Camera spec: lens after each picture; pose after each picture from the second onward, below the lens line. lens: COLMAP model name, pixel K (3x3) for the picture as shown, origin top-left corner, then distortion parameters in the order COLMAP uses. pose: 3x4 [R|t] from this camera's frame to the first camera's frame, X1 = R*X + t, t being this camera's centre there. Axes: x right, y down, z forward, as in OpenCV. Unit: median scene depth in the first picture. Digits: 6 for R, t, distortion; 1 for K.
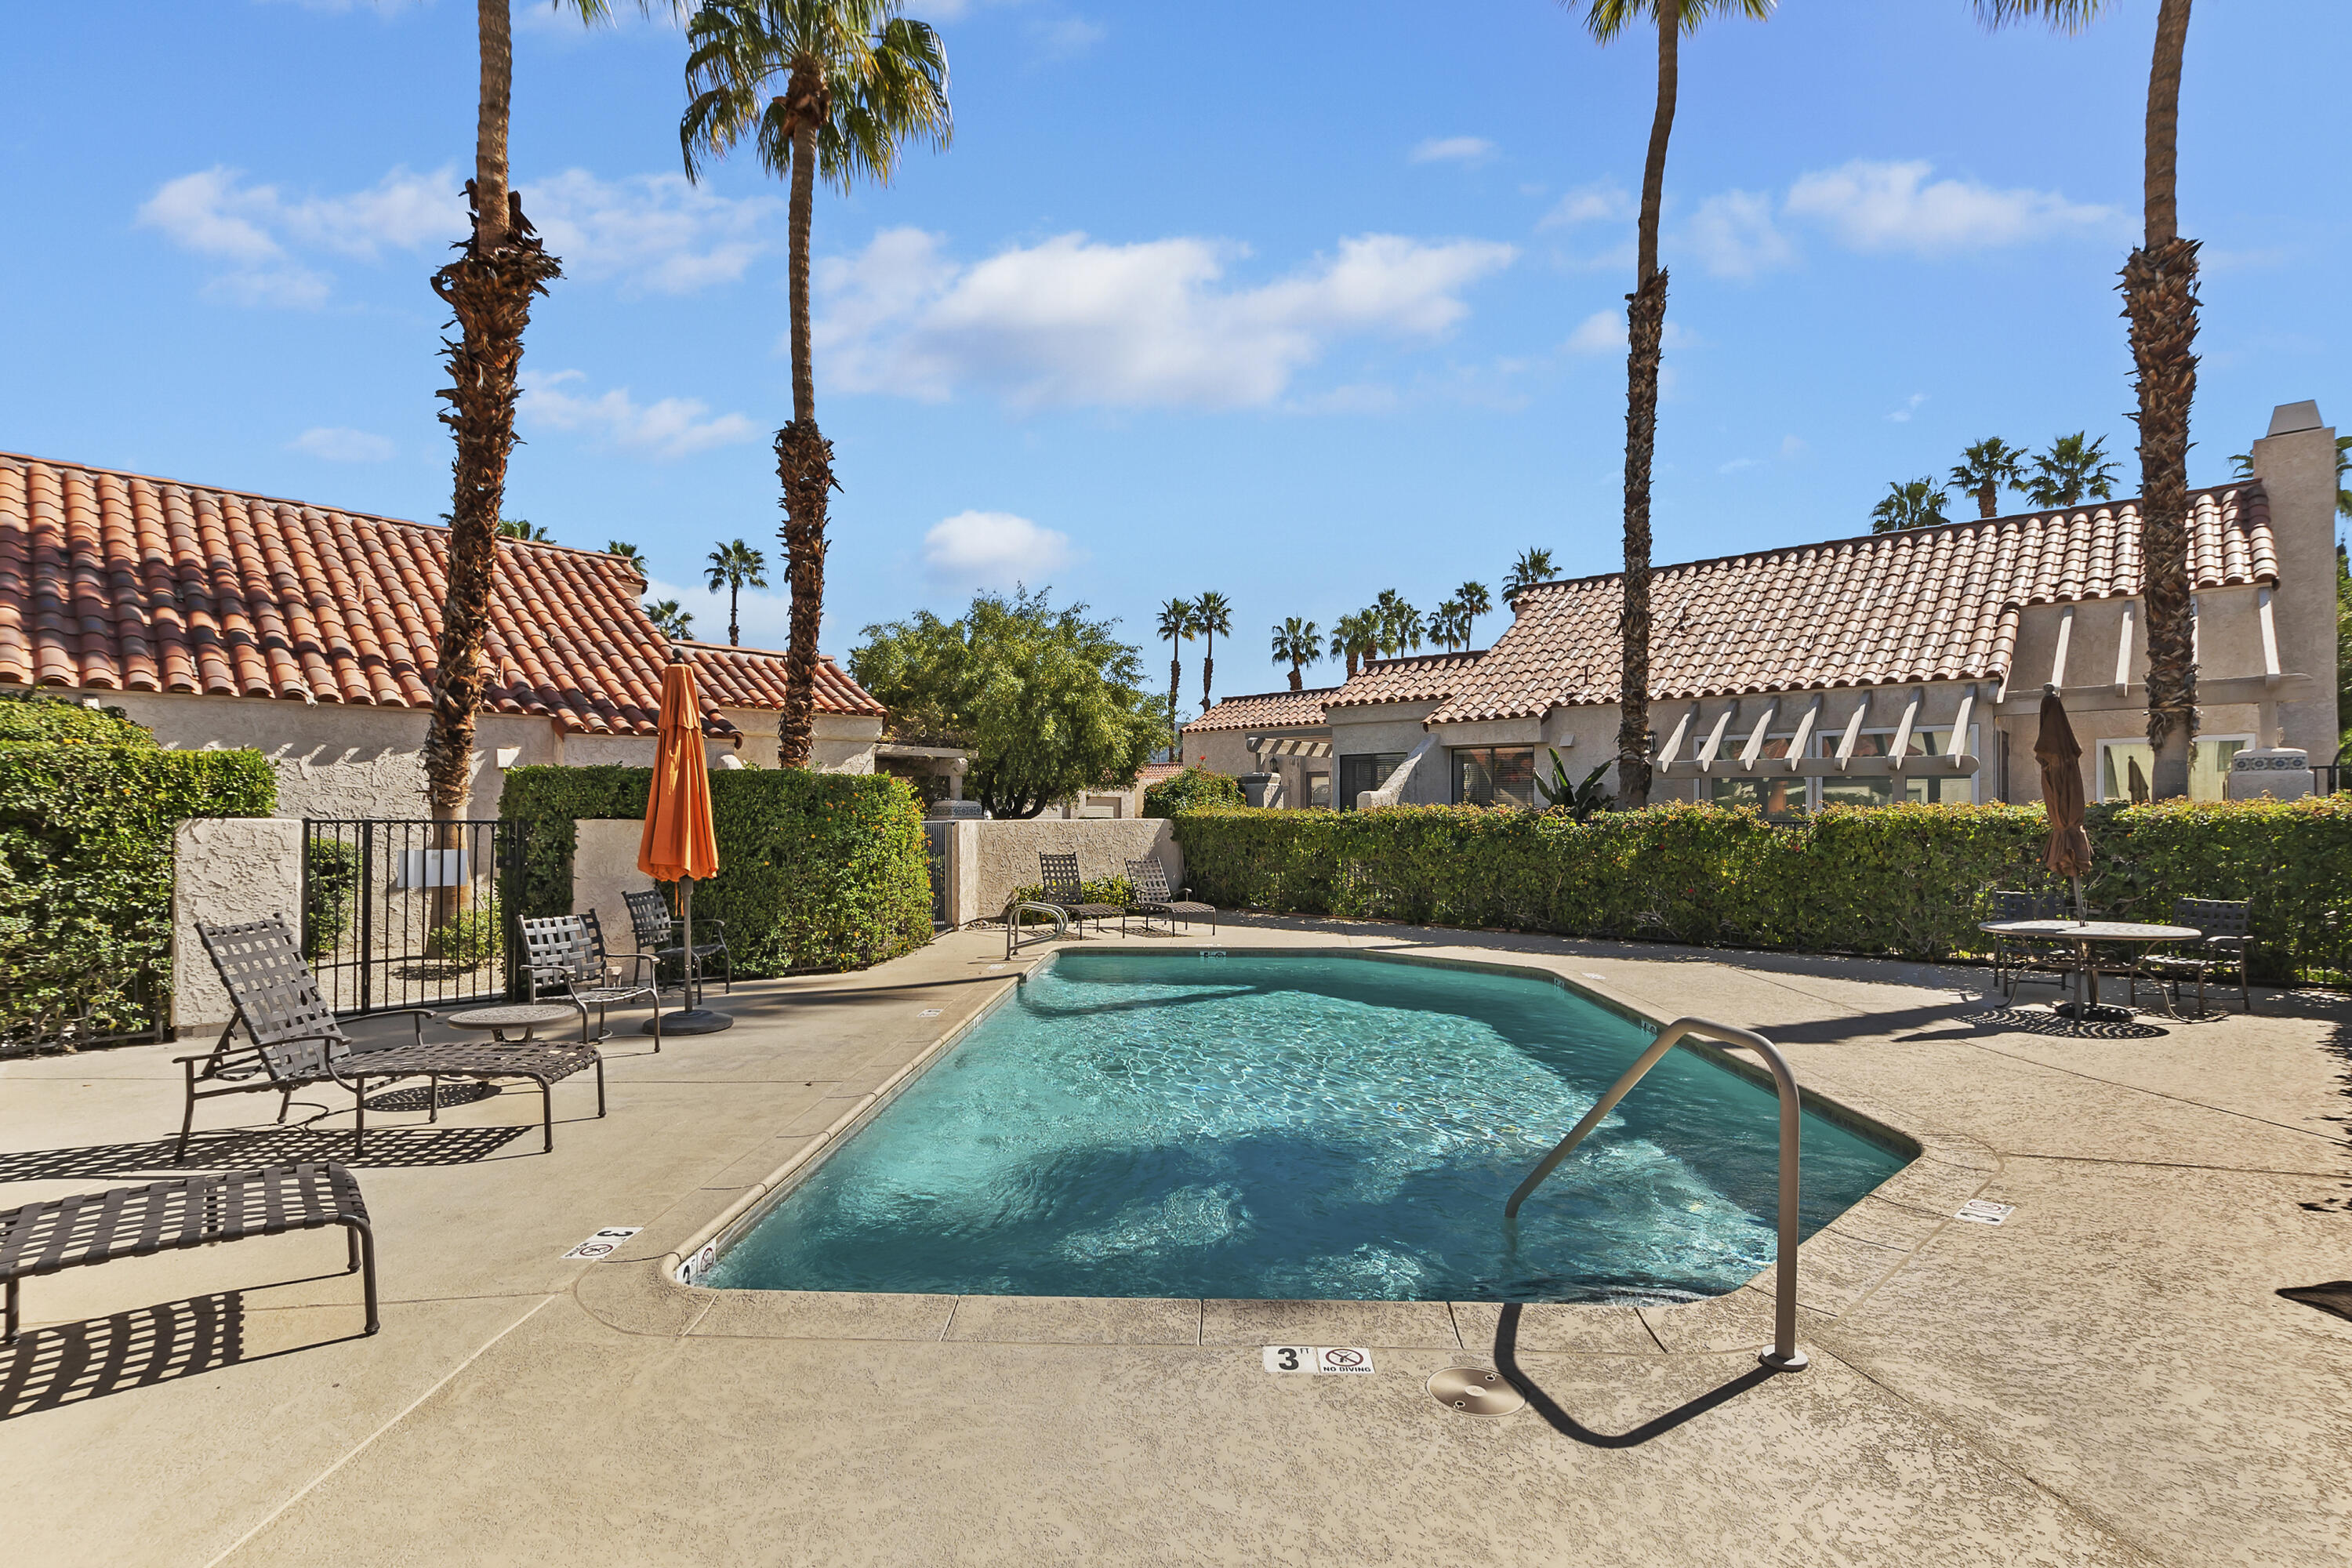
lens RADIAL K [[1177.6, 0, 1180.8], [0, 1177.6, 798.5], [0, 0, 1]] dist [-0.006324, 0.000847]
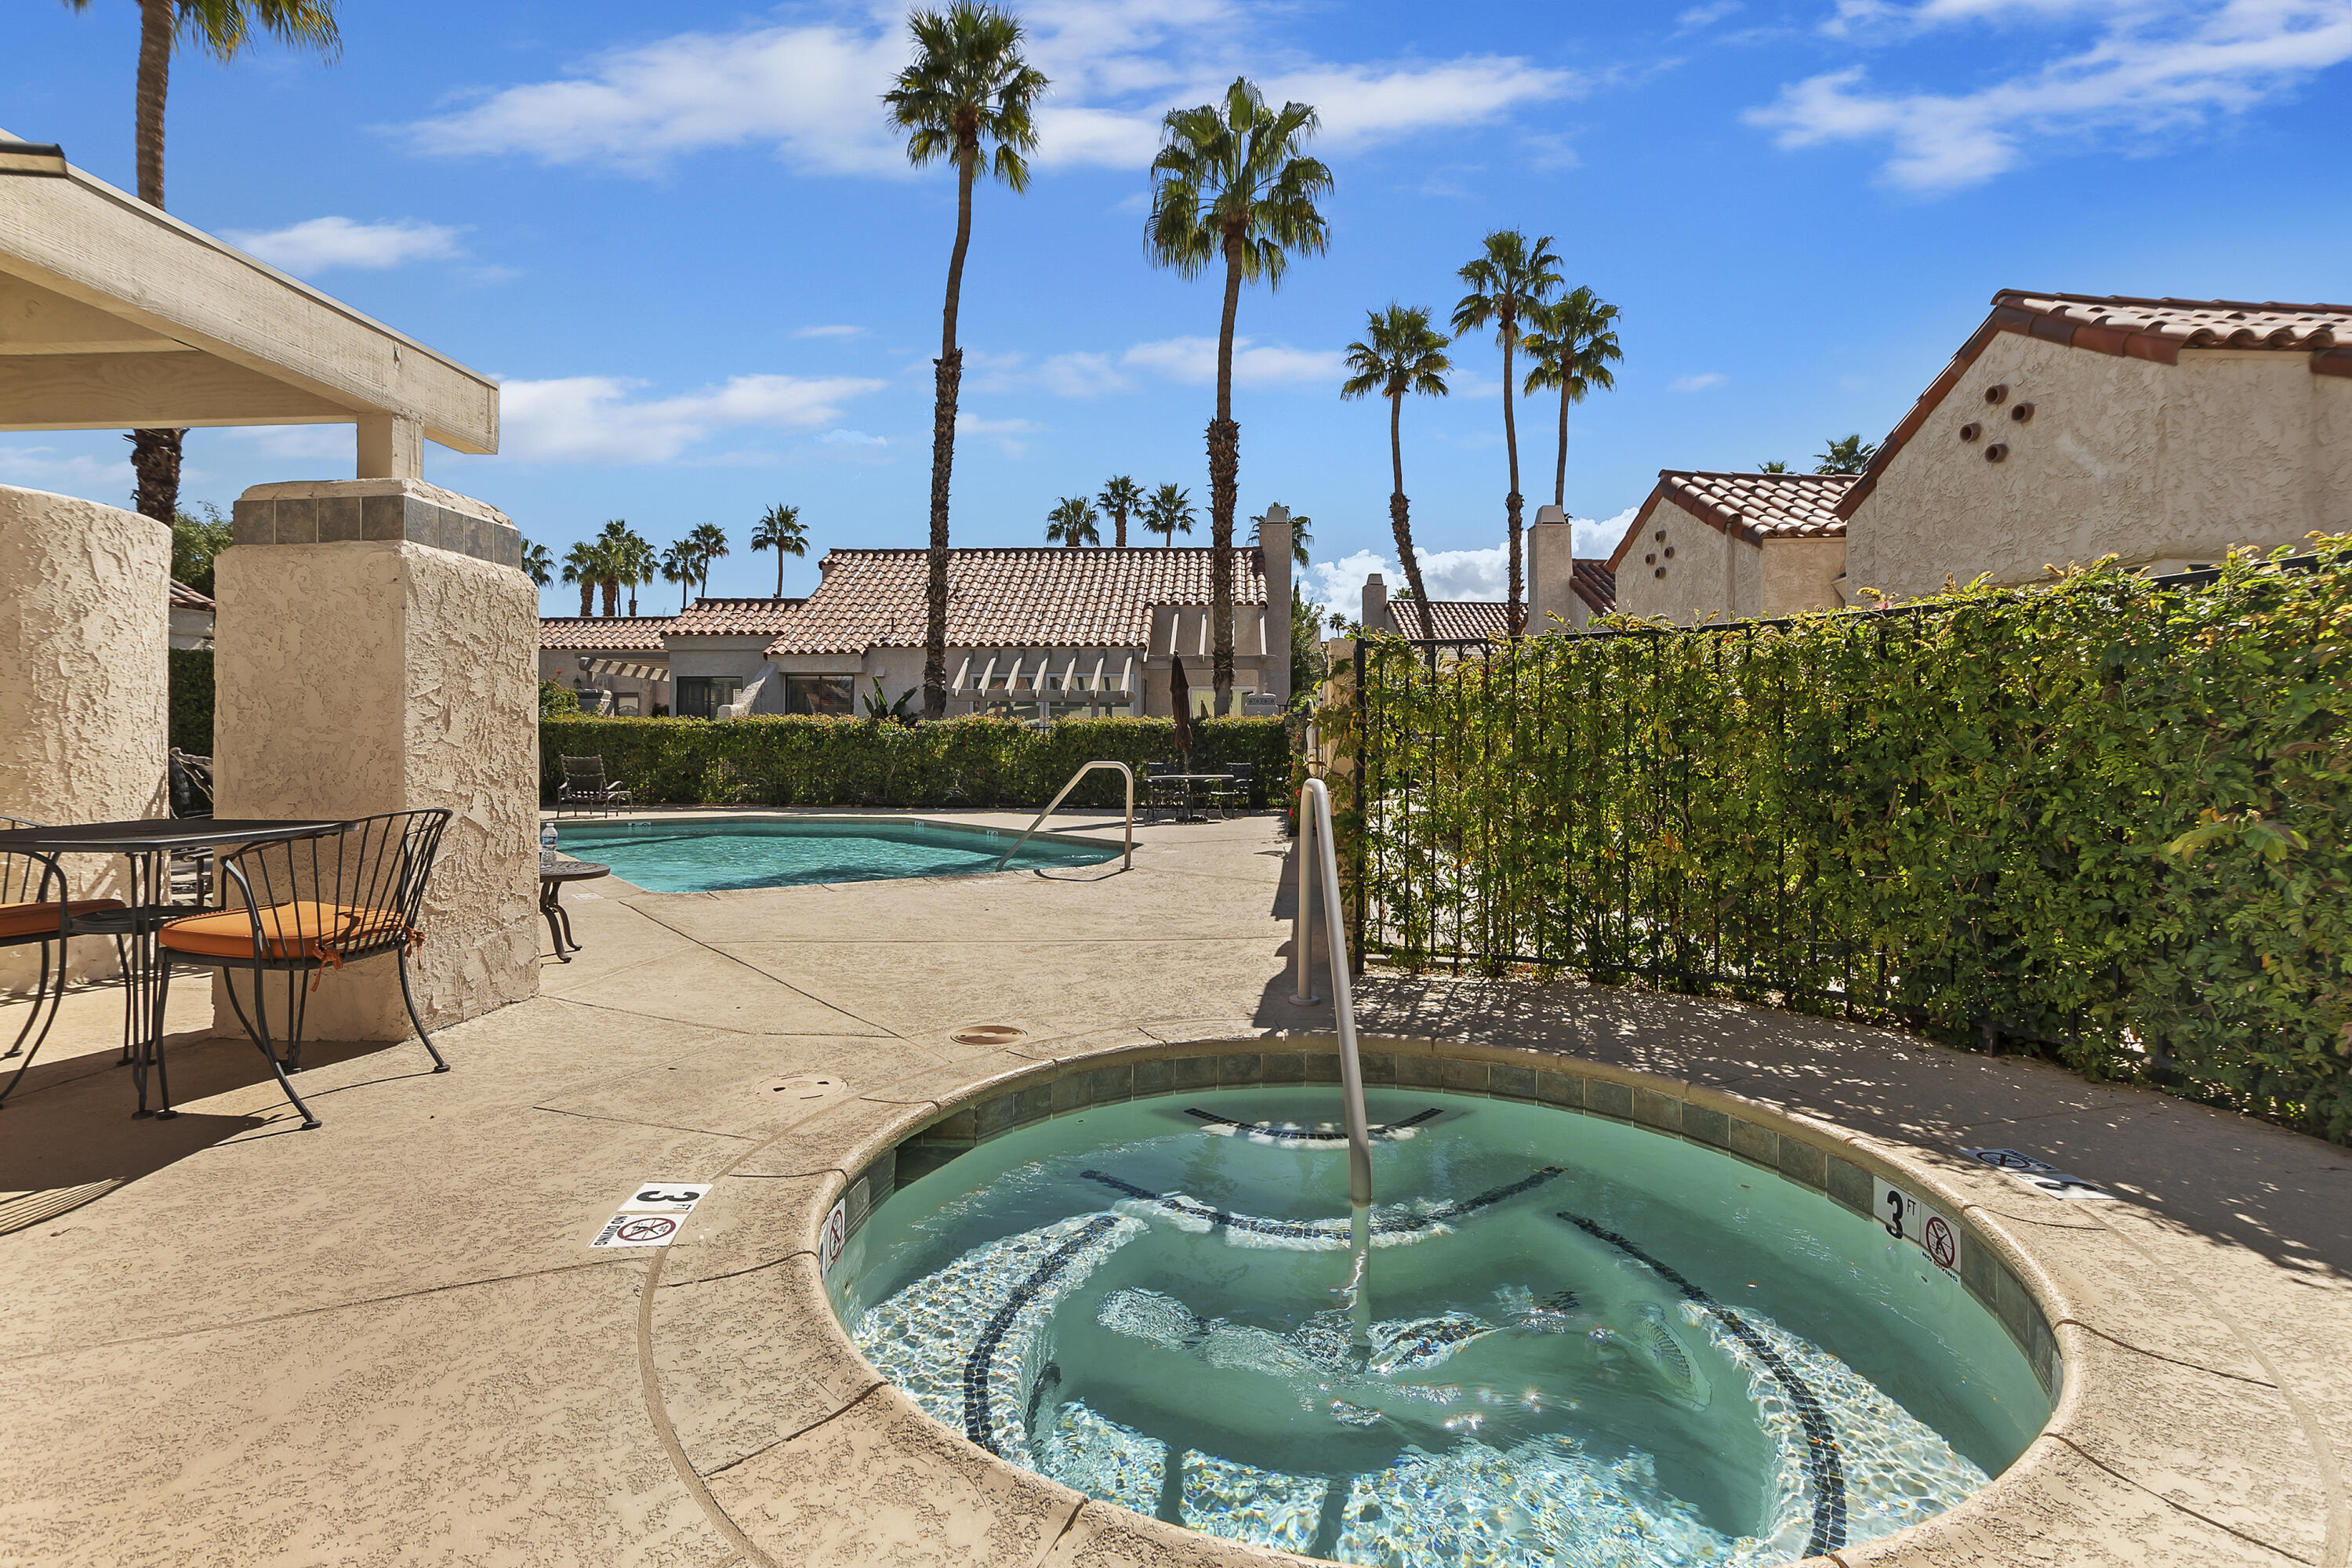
lens RADIAL K [[1082.7, 0, 1176.9], [0, 1082.7, 773.2], [0, 0, 1]] dist [-0.010000, 0.004423]
pose [[0.786886, -0.004083, 0.617085, -0.168322], [-0.017070, 0.999451, 0.028379, 0.024864], [-0.616863, -0.032864, 0.786384, -0.191634]]
